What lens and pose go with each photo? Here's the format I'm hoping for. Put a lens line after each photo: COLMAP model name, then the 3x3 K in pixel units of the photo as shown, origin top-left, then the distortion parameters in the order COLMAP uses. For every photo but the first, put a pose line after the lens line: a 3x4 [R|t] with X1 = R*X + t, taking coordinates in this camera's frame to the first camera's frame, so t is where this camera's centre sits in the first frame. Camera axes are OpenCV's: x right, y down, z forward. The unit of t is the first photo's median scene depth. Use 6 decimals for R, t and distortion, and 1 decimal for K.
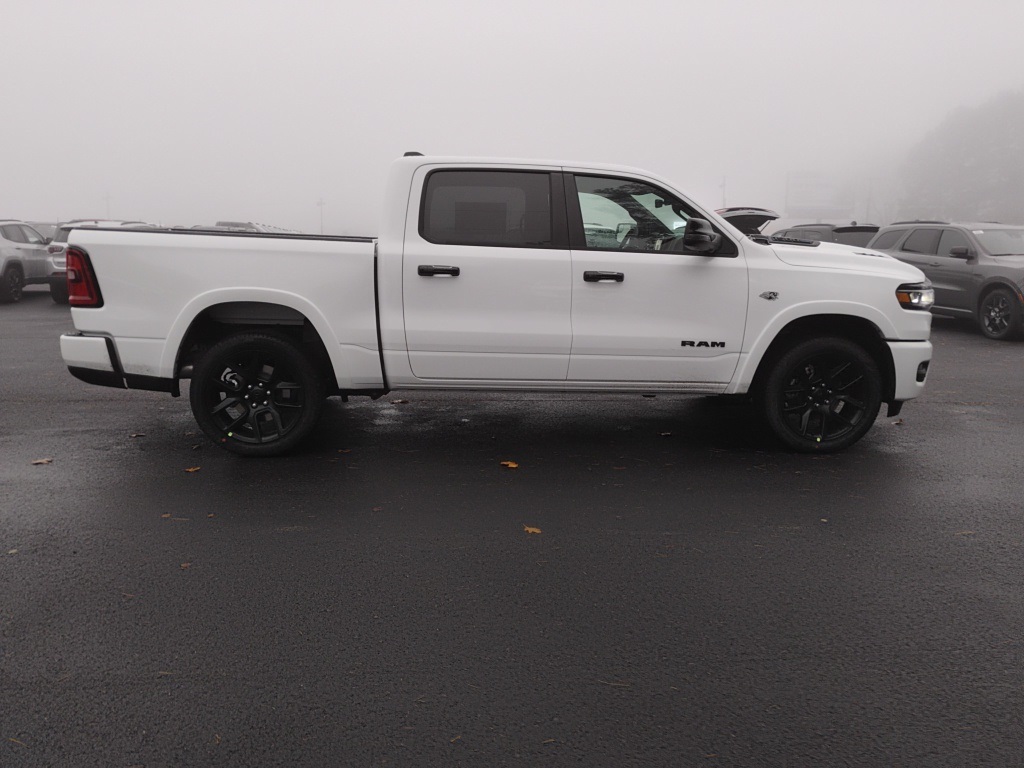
lens RADIAL K [[862.3, 0, 513.6], [0, 862.3, 386.1], [0, 0, 1]] dist [0.057383, -0.065458]
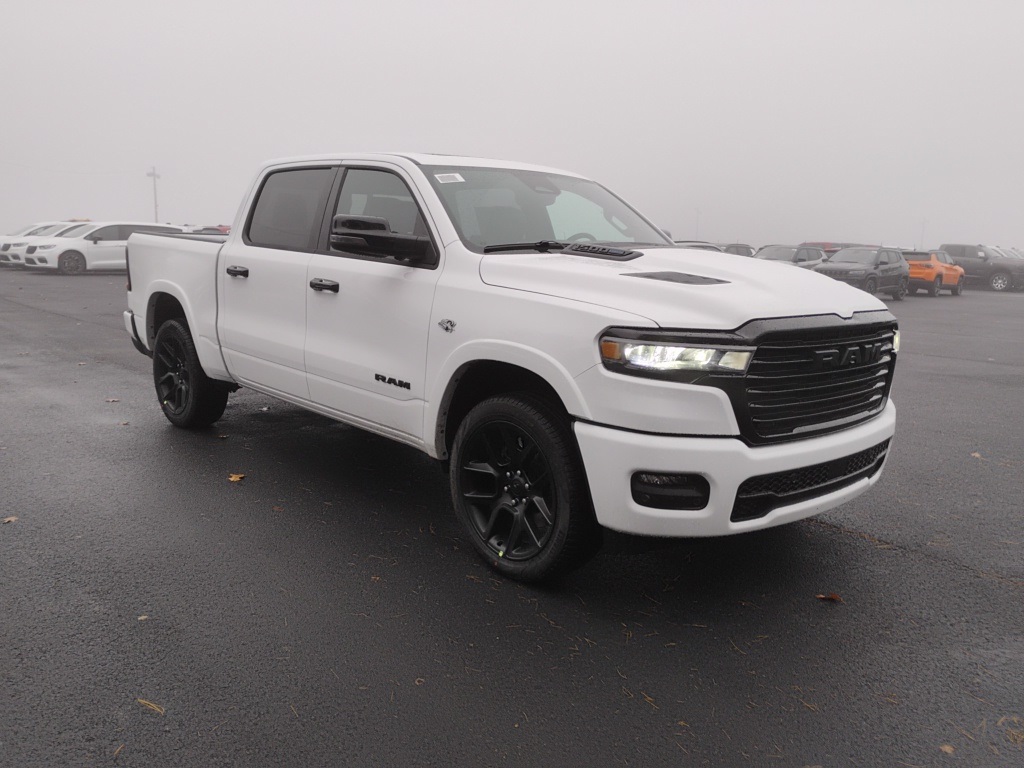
lens RADIAL K [[862.3, 0, 510.6], [0, 862.3, 389.1], [0, 0, 1]] dist [0.057383, -0.065458]
pose [[0.601686, 0.137836, -0.786750, 0.877293], [-0.158341, 0.986032, 0.051655, -0.097573], [0.782881, 0.093494, 0.615107, 0.617015]]
